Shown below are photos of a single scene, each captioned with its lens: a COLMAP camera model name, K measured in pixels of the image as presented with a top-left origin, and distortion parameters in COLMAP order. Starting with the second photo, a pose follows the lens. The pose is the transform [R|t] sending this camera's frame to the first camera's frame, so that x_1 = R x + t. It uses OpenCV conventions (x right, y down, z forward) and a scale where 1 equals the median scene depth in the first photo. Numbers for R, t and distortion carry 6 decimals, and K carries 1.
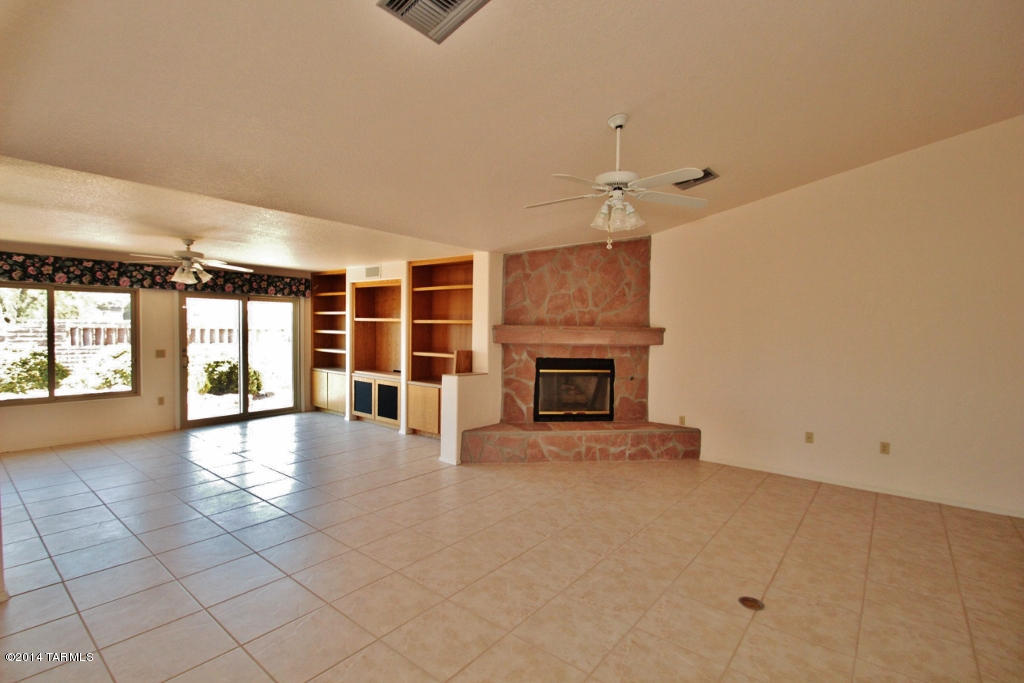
lens RADIAL K [[474.8, 0, 509.6], [0, 474.8, 342.8], [0, 0, 1]] dist [-0.020730, -0.000353]
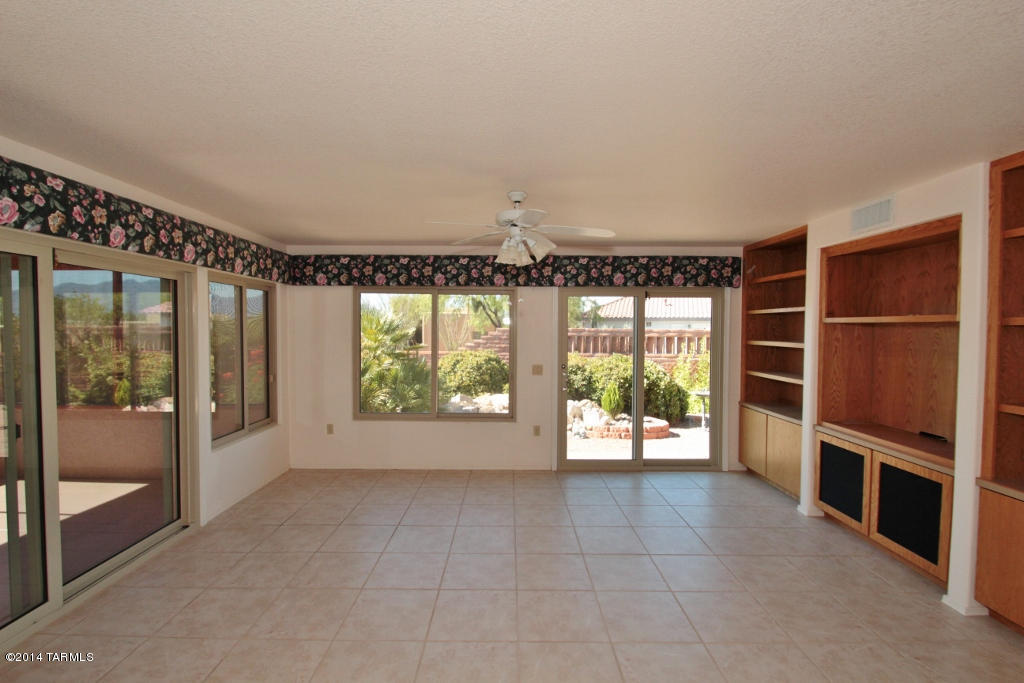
lens RADIAL K [[474.8, 0, 509.6], [0, 474.8, 342.8], [0, 0, 1]] dist [-0.020730, -0.000353]
pose [[0.628954, 0.011672, -0.777355, -0.151299], [-0.024210, 0.999696, -0.004578, -0.015888], [0.777066, 0.021700, 0.629045, 0.432194]]
